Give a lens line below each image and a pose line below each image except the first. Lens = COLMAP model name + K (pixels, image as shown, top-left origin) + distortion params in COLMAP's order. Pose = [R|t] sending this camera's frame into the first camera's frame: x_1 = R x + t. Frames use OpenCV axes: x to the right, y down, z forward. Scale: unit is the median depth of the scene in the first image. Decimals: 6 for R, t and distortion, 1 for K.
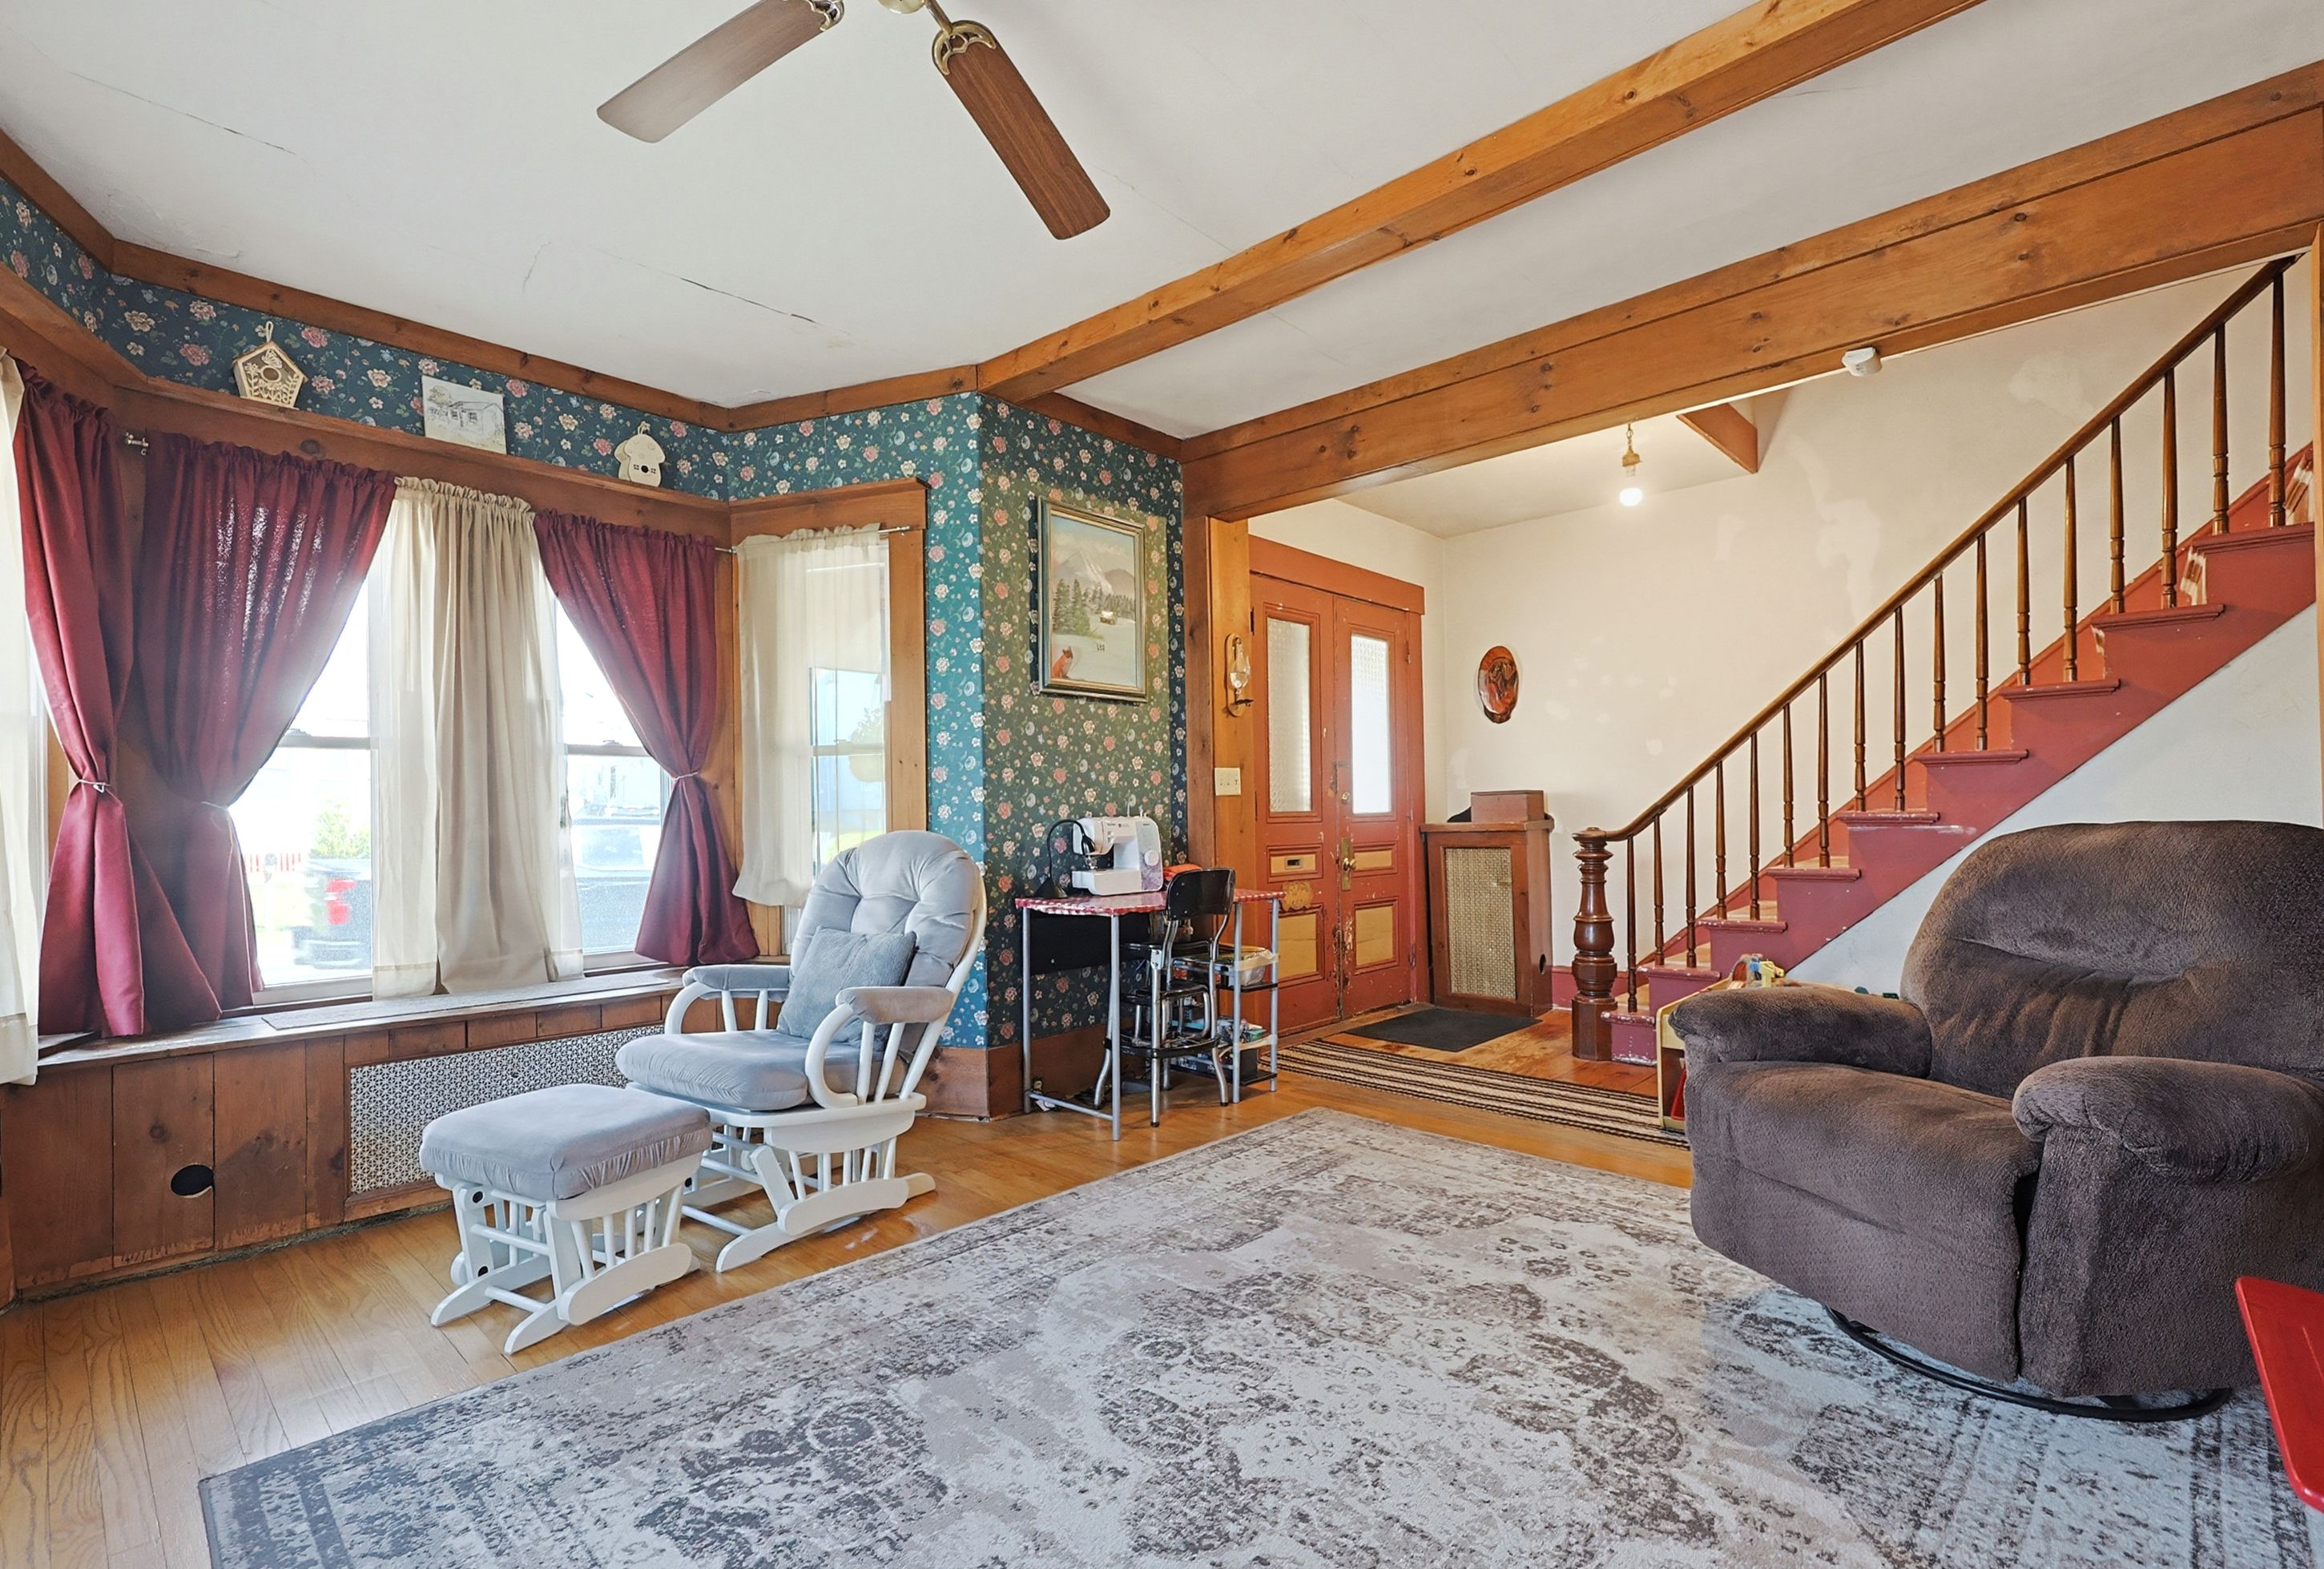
lens RADIAL K [[1061.0, 0, 1162.0], [0, 1061.0, 784.5], [0, 0, 1]] dist [0.001933, 0.000400]
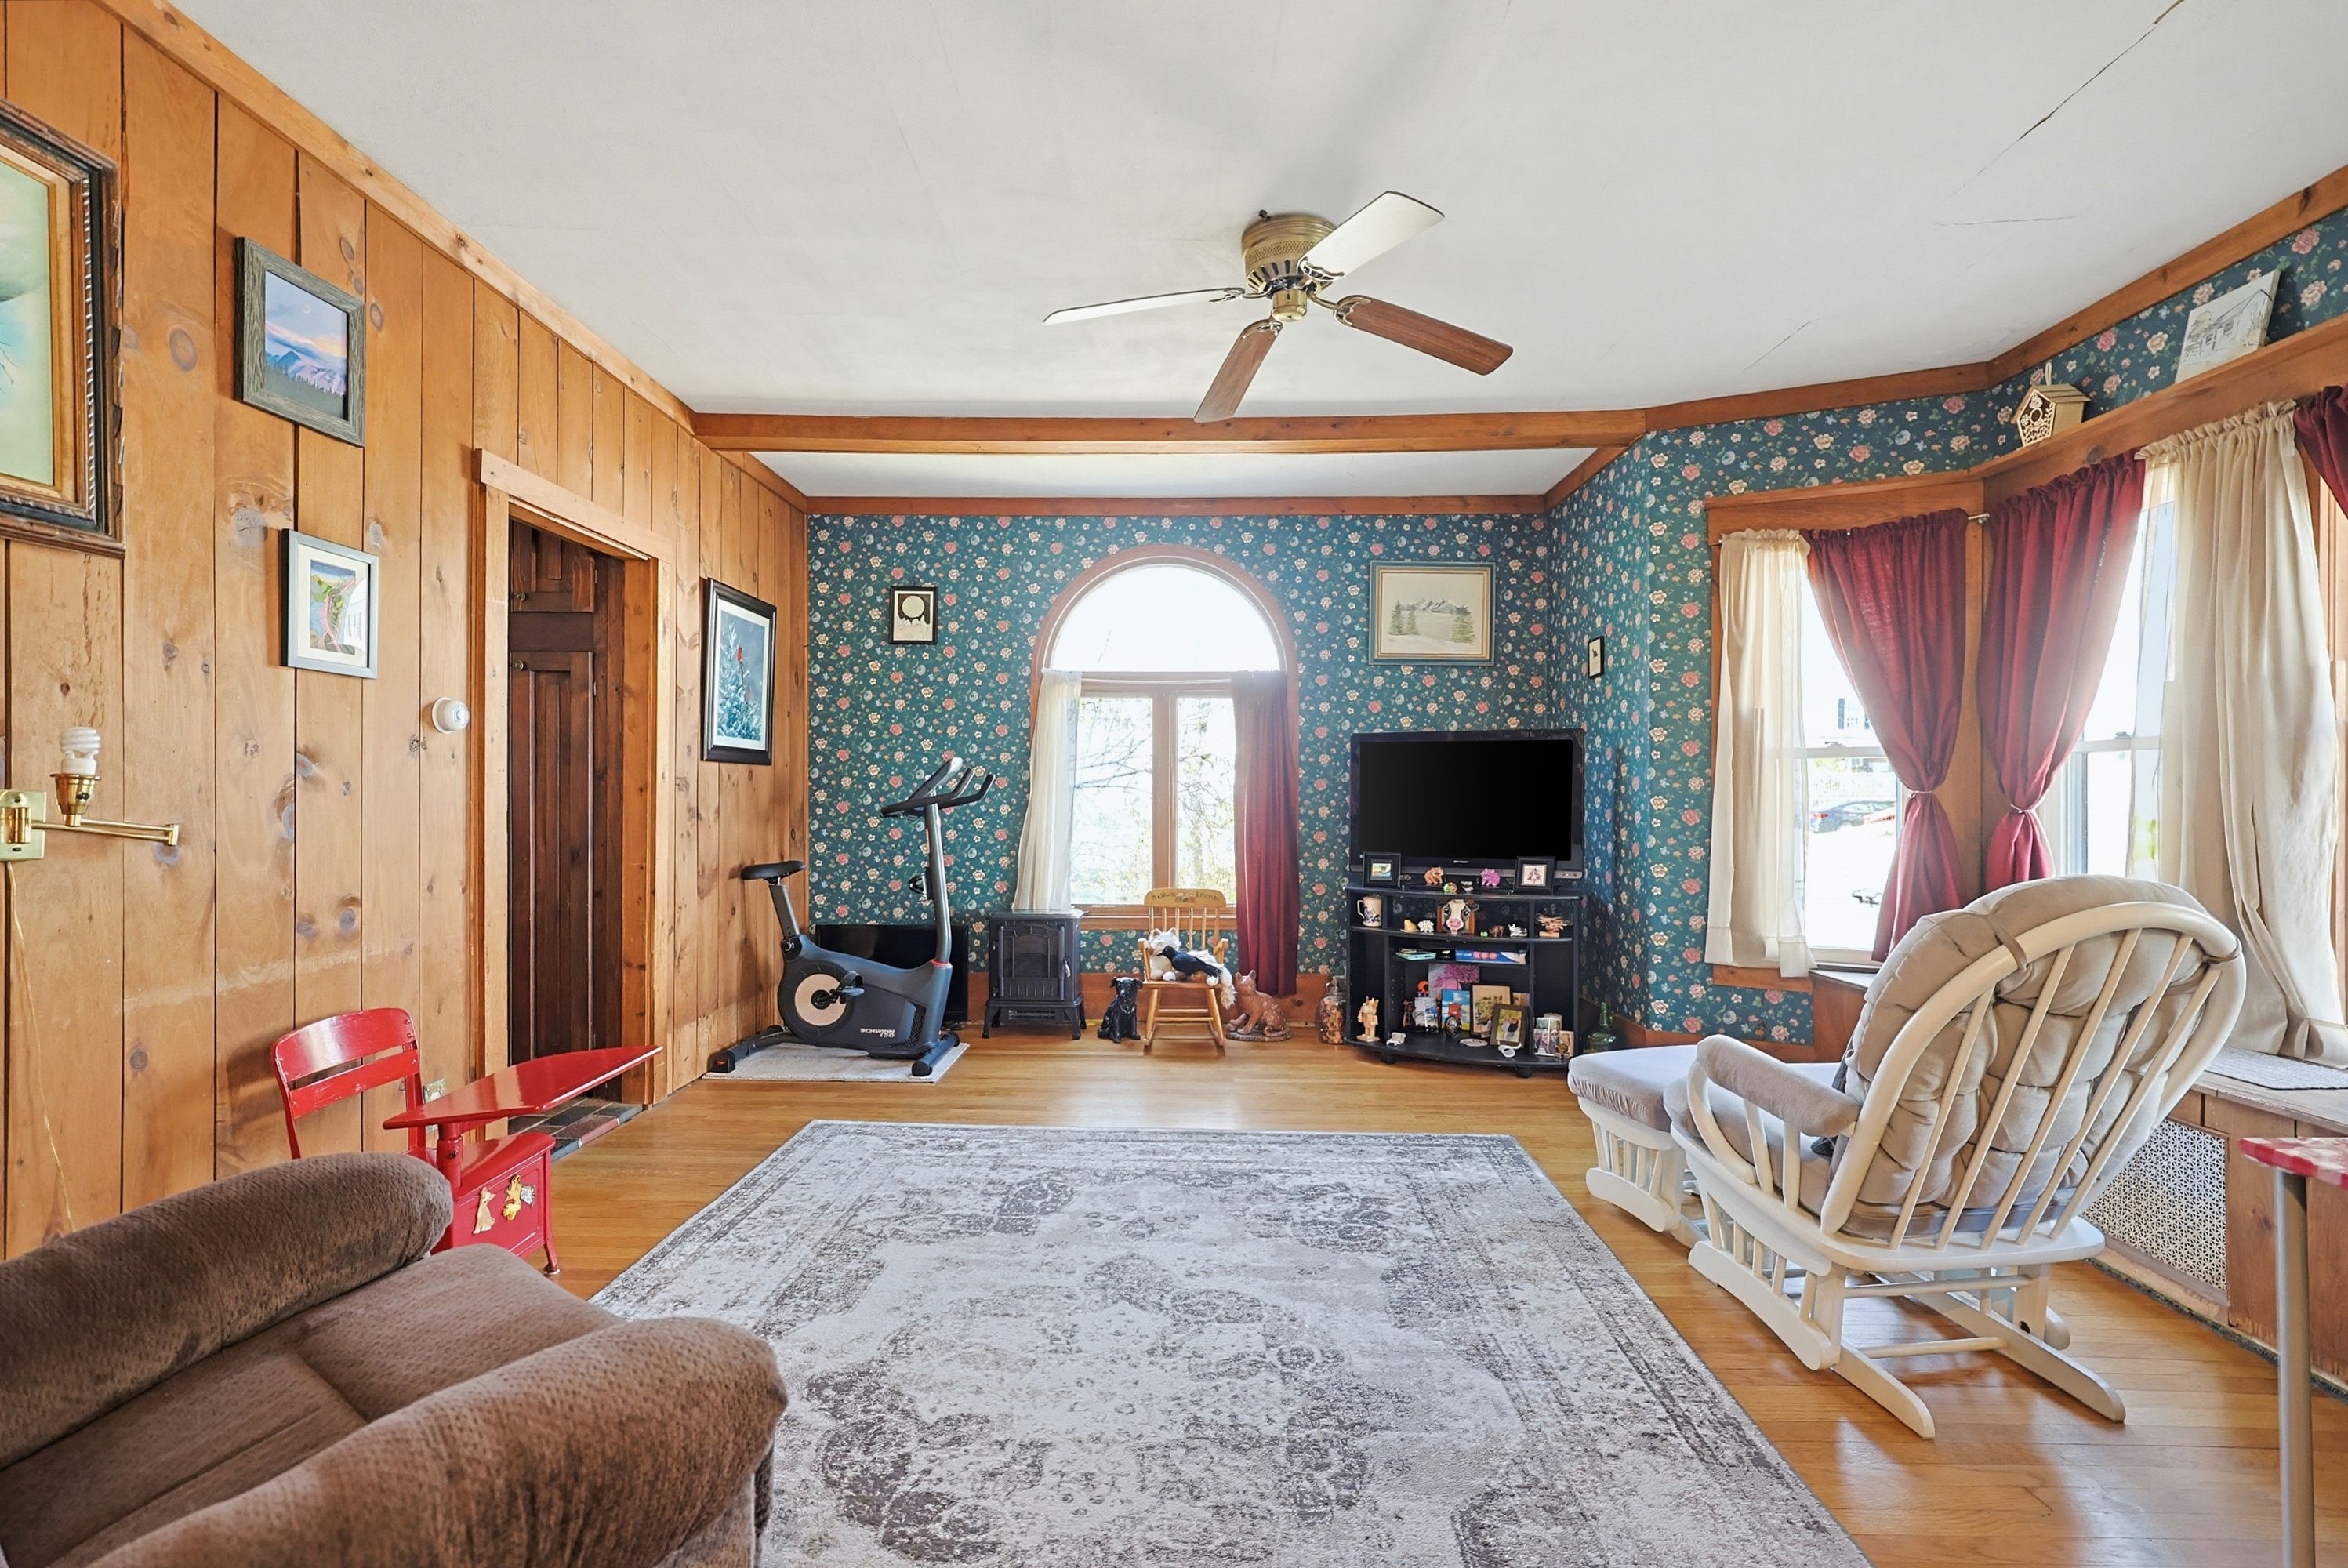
lens RADIAL K [[1016.2, 0, 1174.0], [0, 1016.2, 784.0], [0, 0, 1]] dist [0.001568, 0.000181]
pose [[-0.749940, 0.006720, -0.661472, 0.768319], [0.029313, 0.999304, -0.023082, -0.011805], [0.660857, -0.036700, -0.749614, 1.733881]]
